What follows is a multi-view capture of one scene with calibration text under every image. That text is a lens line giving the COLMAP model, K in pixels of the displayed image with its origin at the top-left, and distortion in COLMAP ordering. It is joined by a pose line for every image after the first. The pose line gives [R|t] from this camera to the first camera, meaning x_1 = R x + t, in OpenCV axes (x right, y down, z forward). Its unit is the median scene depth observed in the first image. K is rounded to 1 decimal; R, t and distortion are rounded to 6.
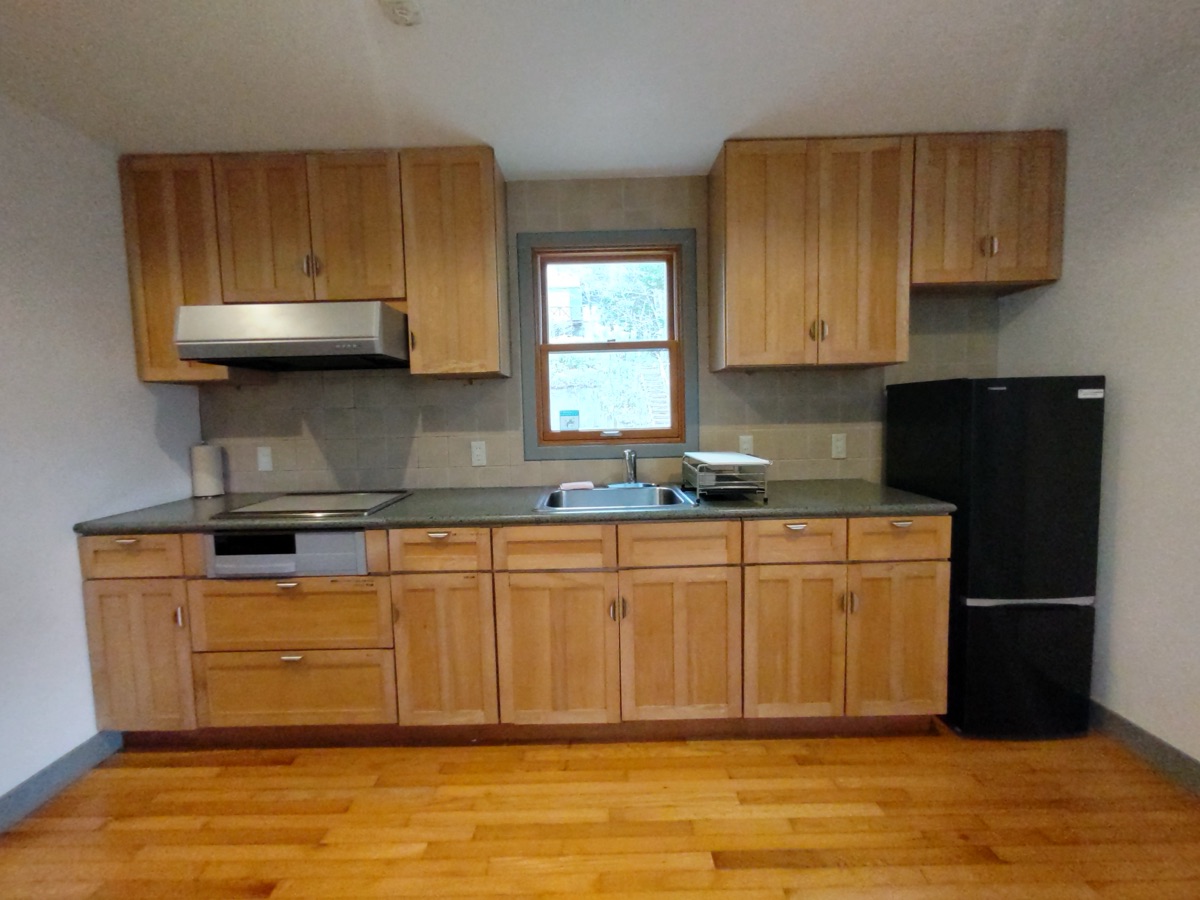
lens RADIAL K [[509.8, 0, 594.9], [0, 509.8, 453.4], [0, 0, 1]] dist [-0.000359, 0.001753]
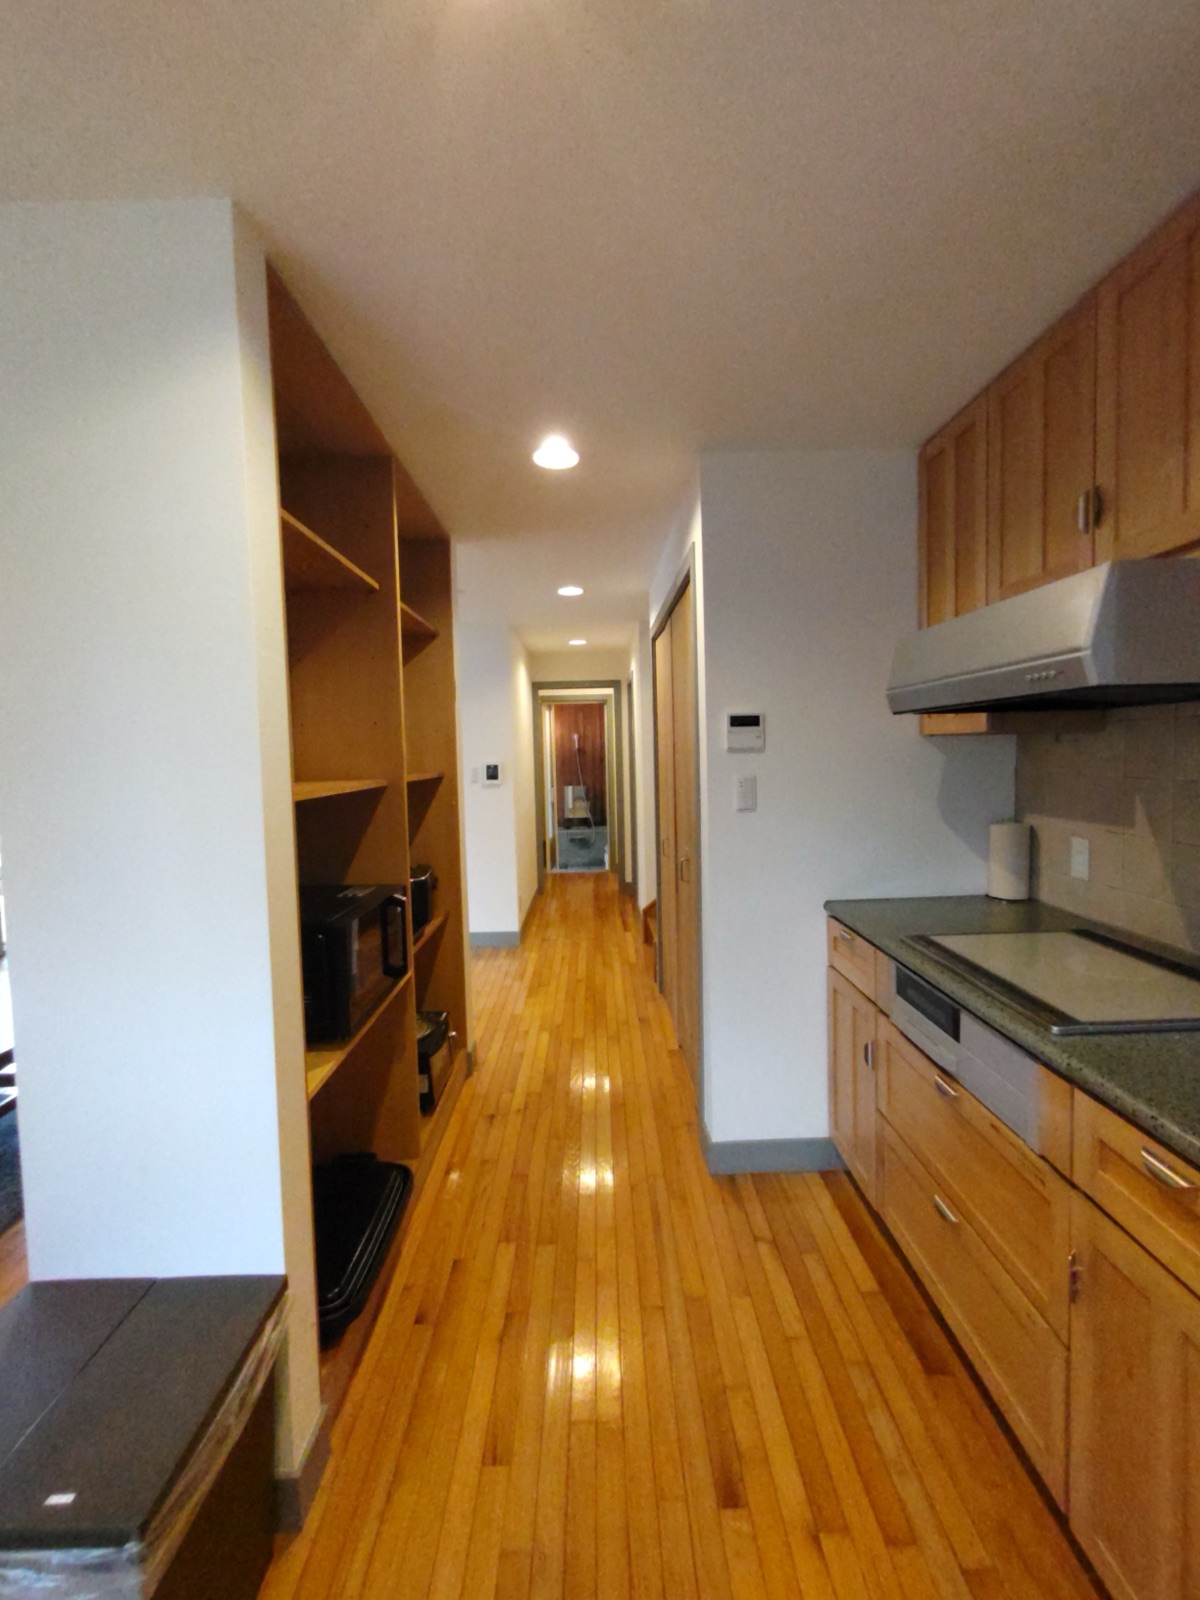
lens RADIAL K [[679.7, 0, 614.9], [0, 679.7, 798.1], [0, 0, 1]] dist [-0.000359, 0.001753]
pose [[0.040581, 0.090492, -0.995070, 0.136106], [-0.064961, 0.994022, 0.087748, -0.121334], [0.997062, 0.061080, 0.046217, 0.559838]]
